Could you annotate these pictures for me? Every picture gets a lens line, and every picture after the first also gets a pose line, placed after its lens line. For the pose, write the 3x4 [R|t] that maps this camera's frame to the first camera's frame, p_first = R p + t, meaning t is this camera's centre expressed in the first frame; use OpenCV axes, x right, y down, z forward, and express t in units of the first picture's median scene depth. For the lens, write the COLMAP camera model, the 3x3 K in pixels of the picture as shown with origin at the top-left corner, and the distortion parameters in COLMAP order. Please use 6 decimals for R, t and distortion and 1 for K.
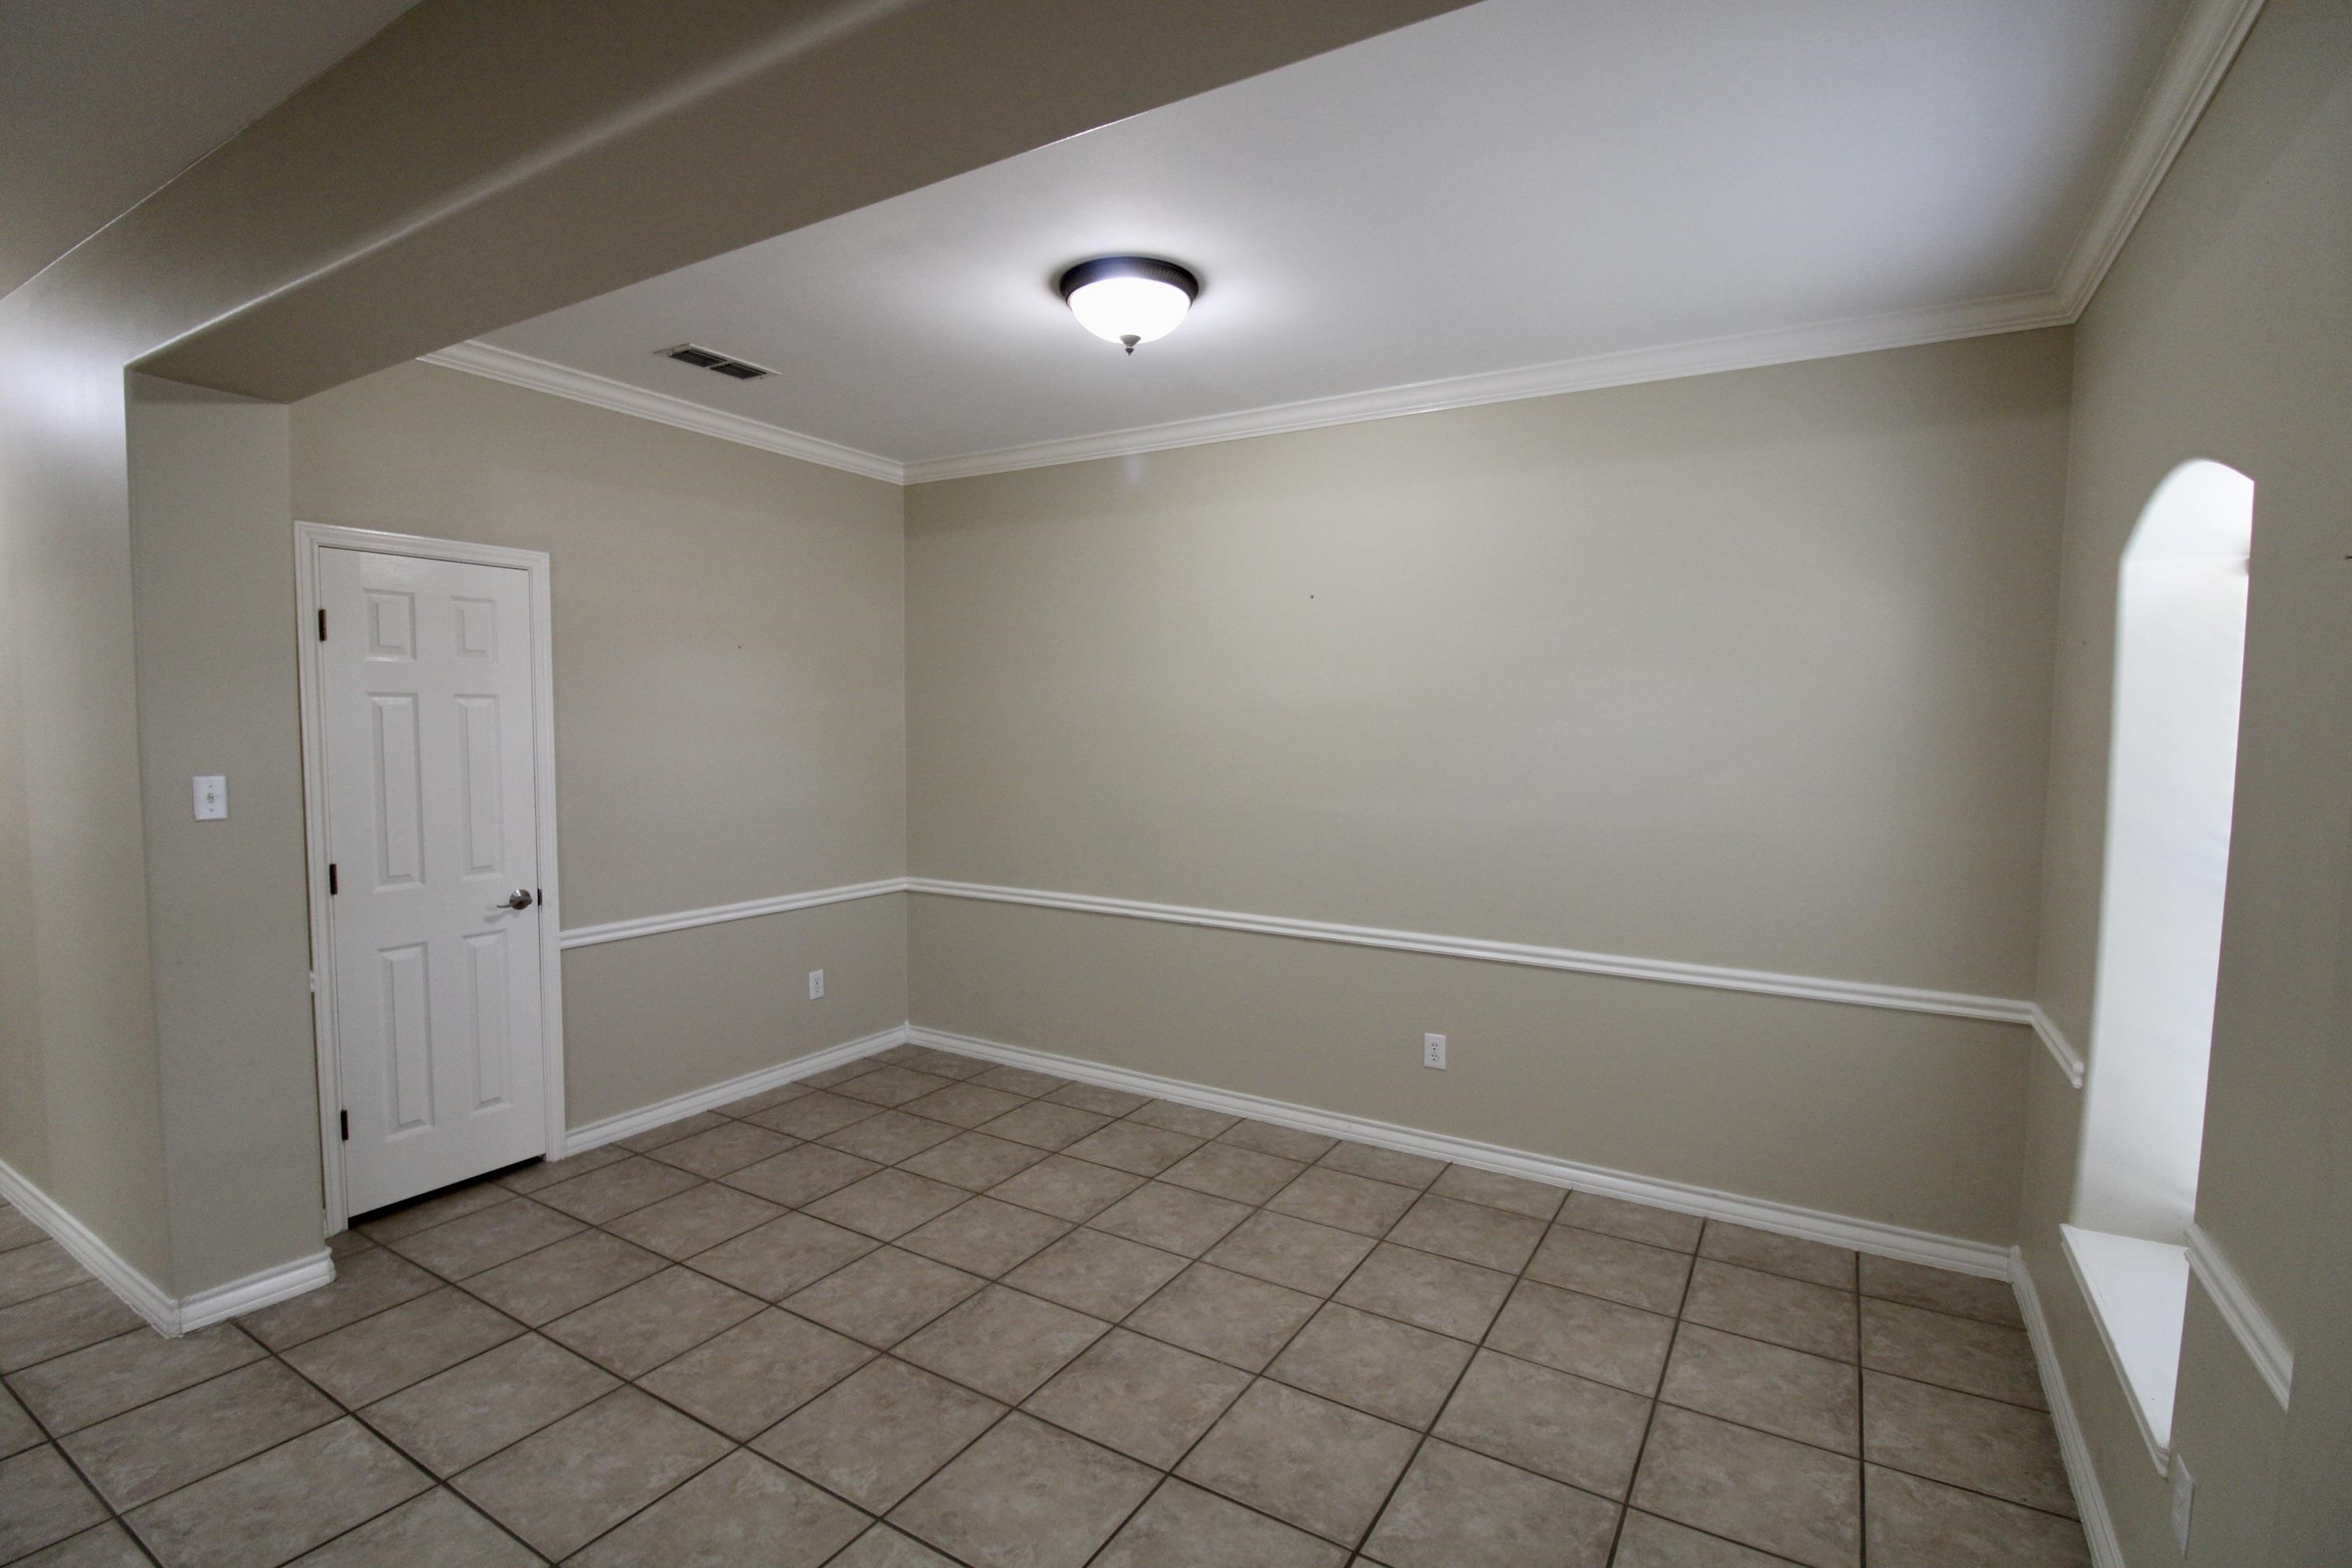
lens RADIAL K [[1097.3, 0, 1165.3], [0, 1097.3, 786.0], [0, 0, 1]] dist [-0.008120, -0.008336]
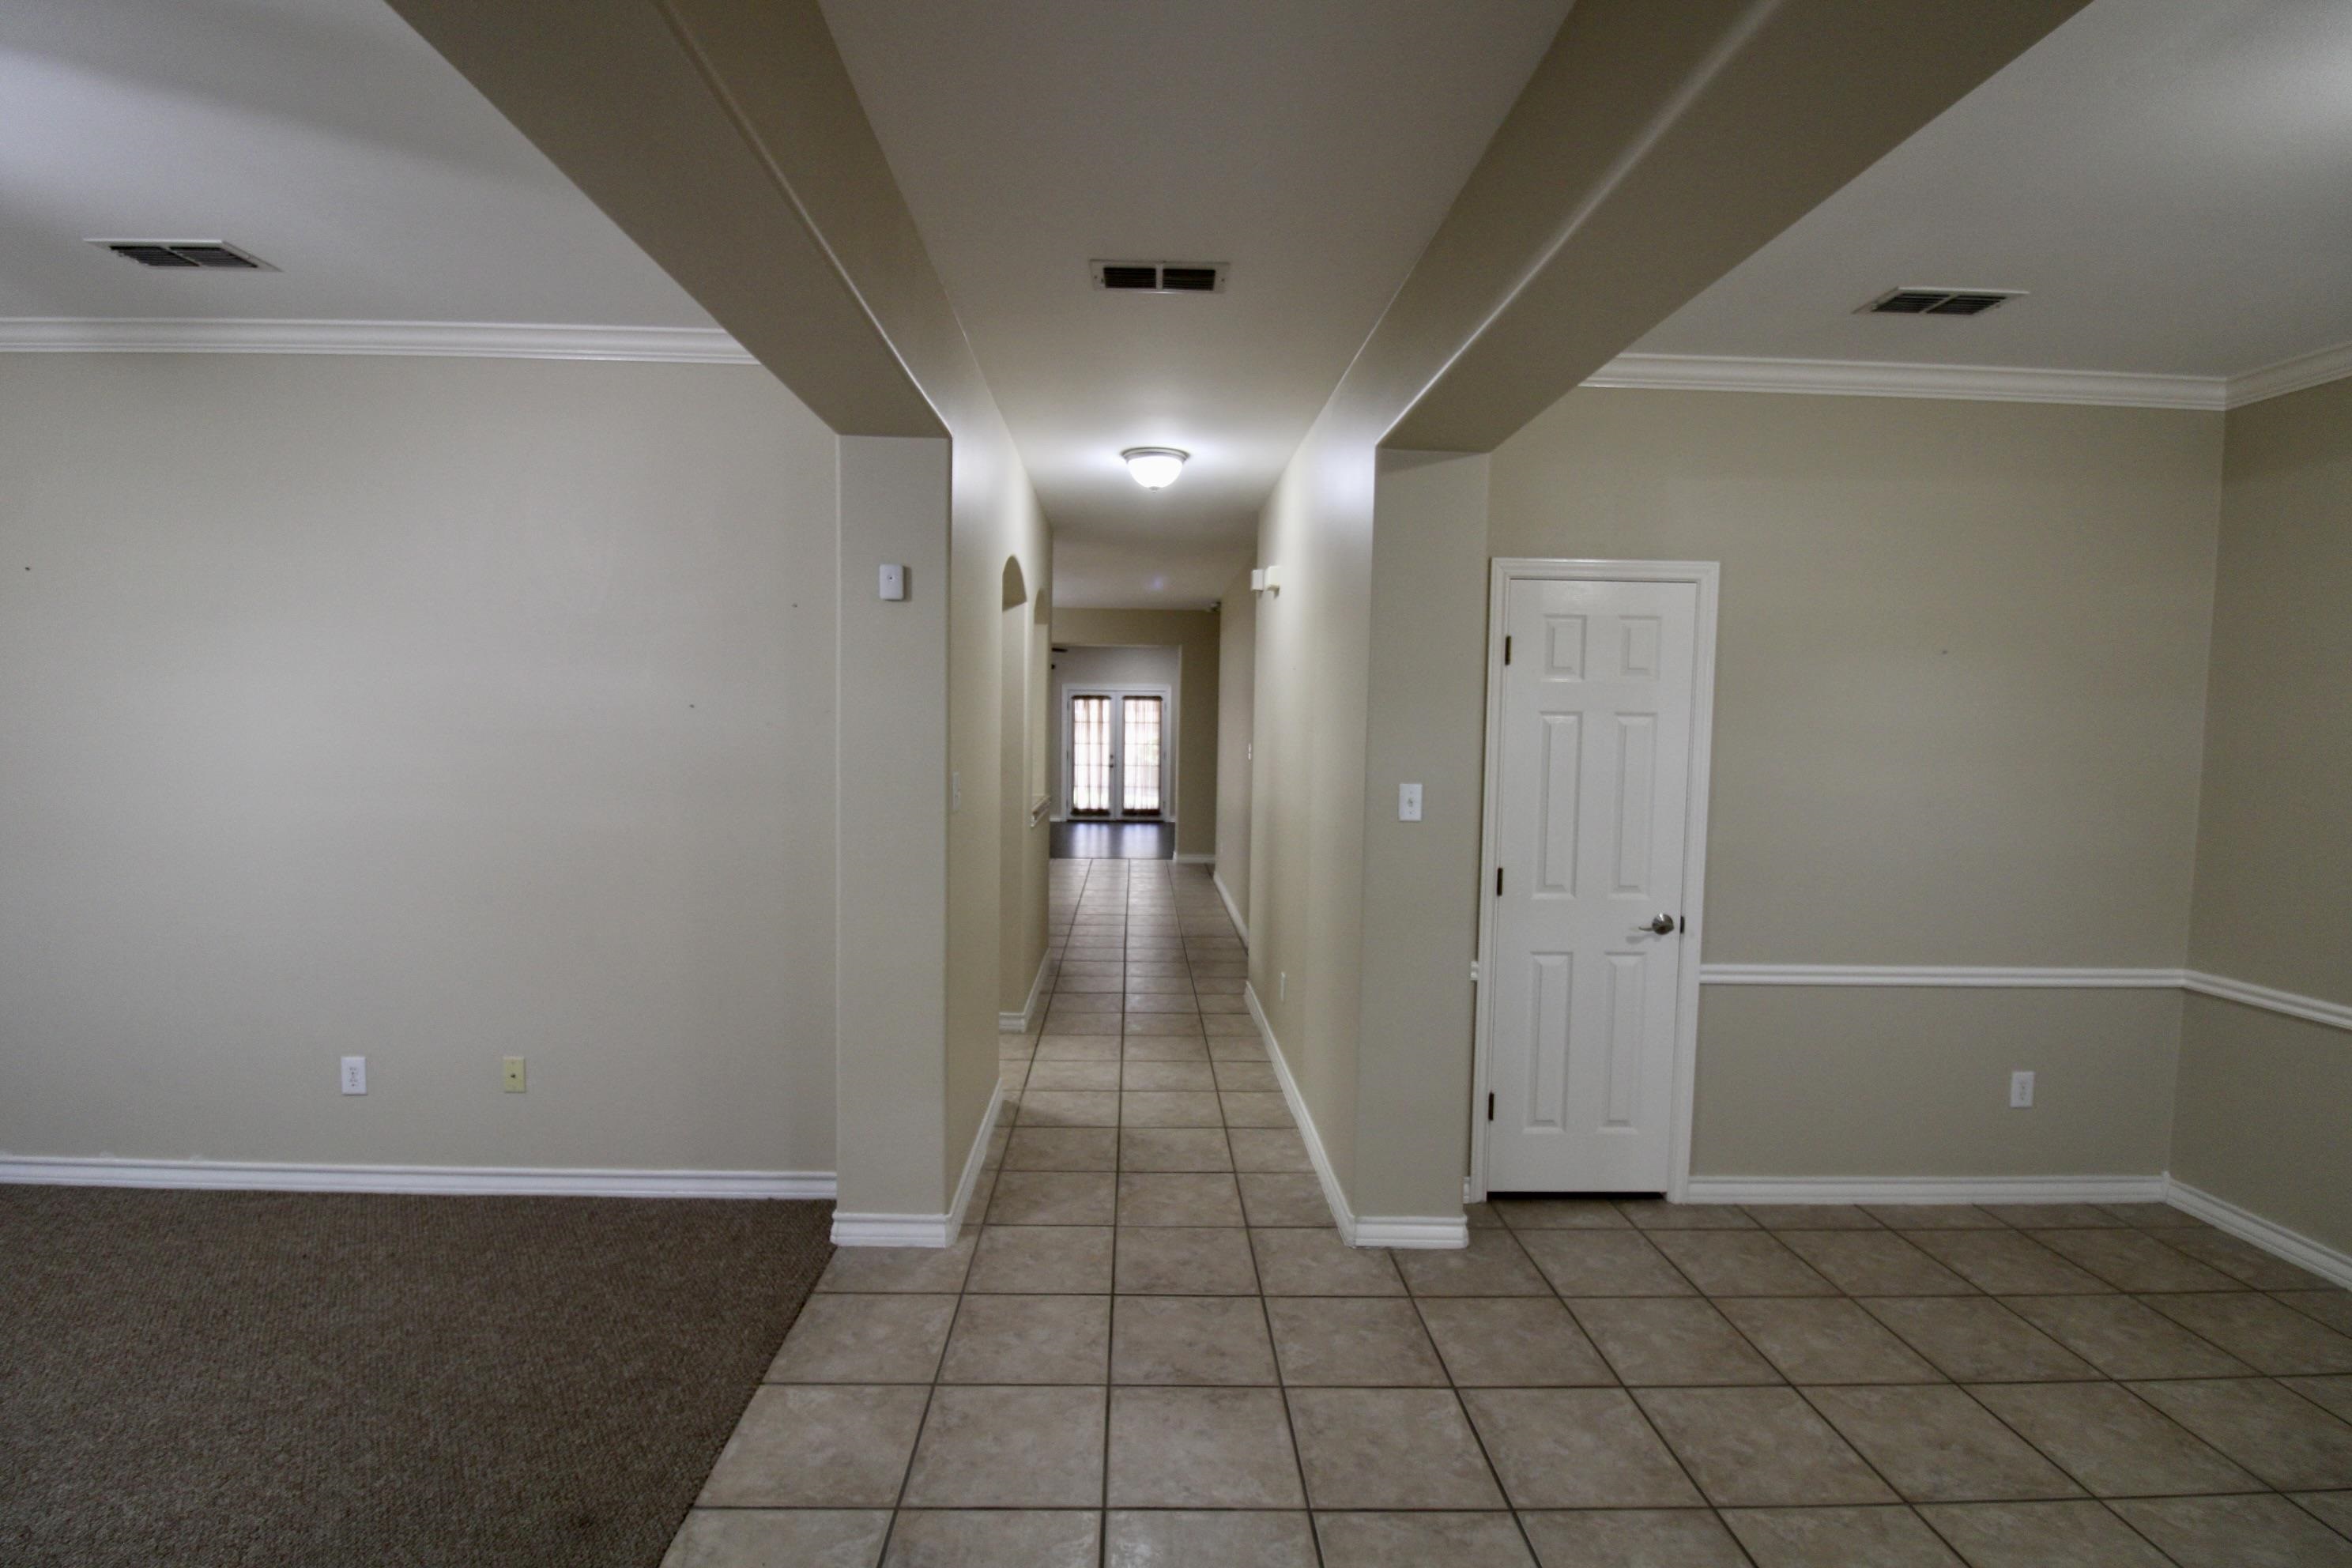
lens RADIAL K [[1097.3, 0, 1162.3], [0, 1097.3, 788.5], [0, 0, 1]] dist [-0.008120, -0.008336]
pose [[0.543001, 0.056777, -0.837810, -0.028931], [-0.064848, 0.997567, 0.025575, -0.013625], [0.837224, 0.040443, 0.545362, 0.106805]]
